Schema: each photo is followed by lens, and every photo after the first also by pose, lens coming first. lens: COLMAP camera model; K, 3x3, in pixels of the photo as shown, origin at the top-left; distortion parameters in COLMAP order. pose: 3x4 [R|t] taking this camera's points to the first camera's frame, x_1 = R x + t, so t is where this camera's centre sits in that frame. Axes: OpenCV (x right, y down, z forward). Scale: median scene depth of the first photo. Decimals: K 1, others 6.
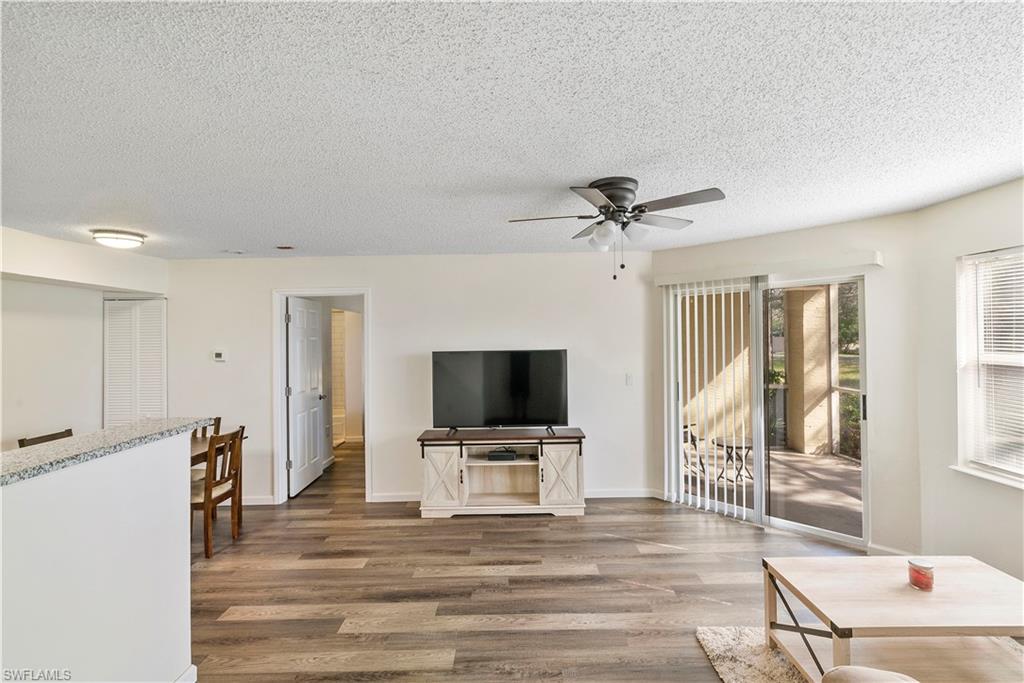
lens RADIAL K [[463.2, 0, 509.4], [0, 463.2, 336.0], [0, 0, 1]] dist [-0.004310, -0.000042]
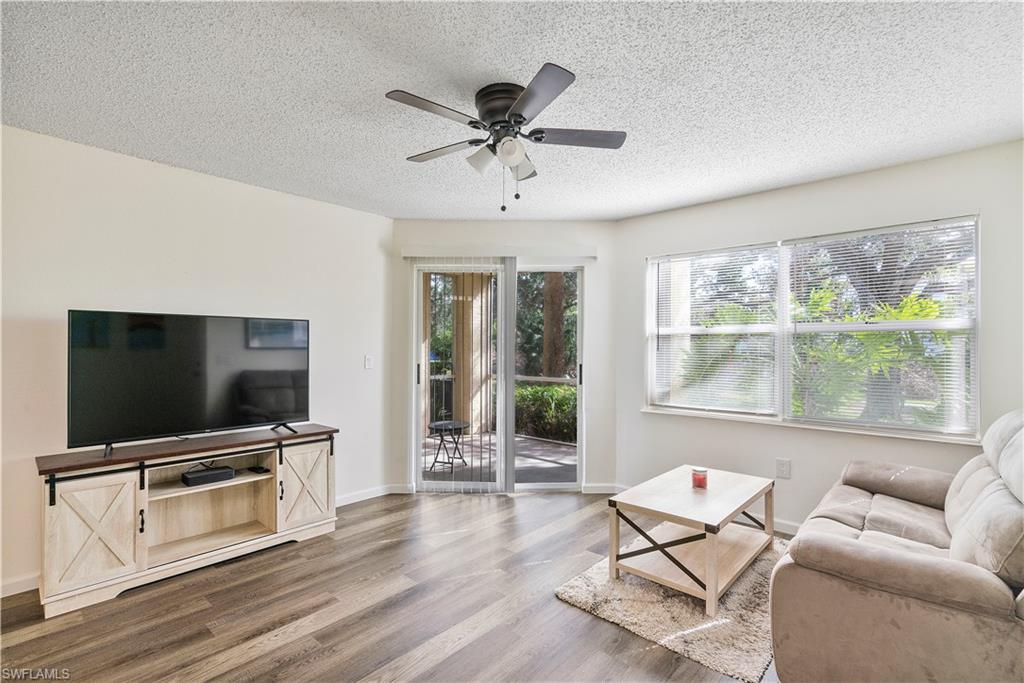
lens RADIAL K [[471.2, 0, 507.8], [0, 471.2, 348.0], [0, 0, 1]] dist [-0.002199, -0.000190]
pose [[0.669982, 0.015832, 0.742208, -0.239965], [-0.013941, 0.999865, -0.008744, 0.080705], [-0.742246, -0.004489, 0.670112, 0.249706]]
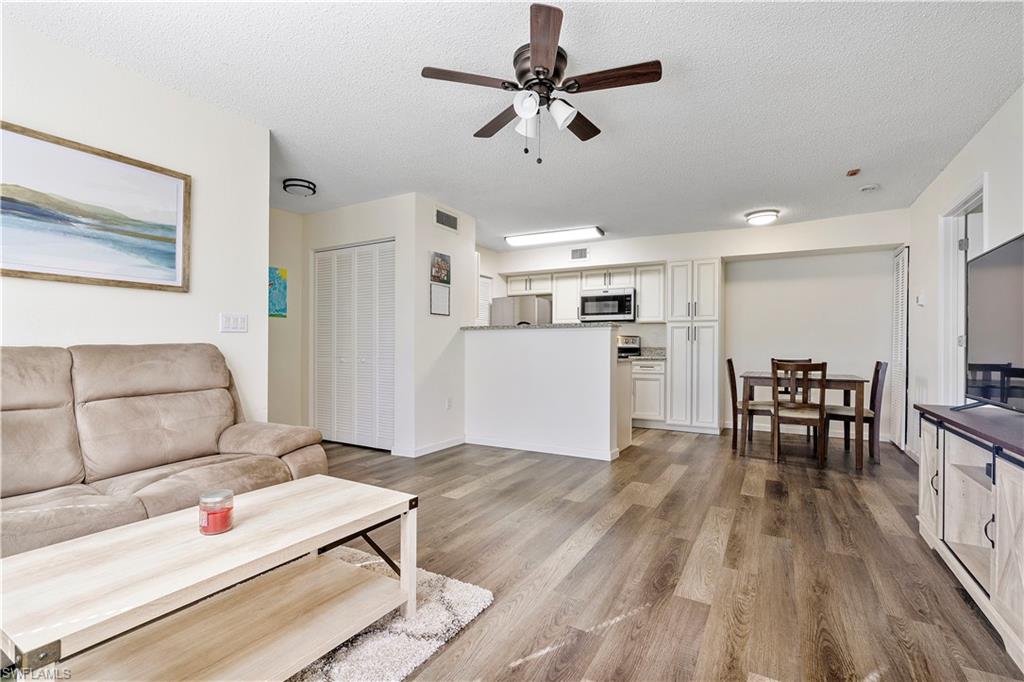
lens RADIAL K [[471.2, 0, 507.8], [0, 471.2, 347.5], [0, 0, 1]] dist [-0.002199, -0.000190]
pose [[-0.497677, 0.015021, -0.867232, 0.629523], [0.009166, 0.999885, 0.012059, 0.133401], [0.867314, -0.001948, -0.497758, 0.839894]]
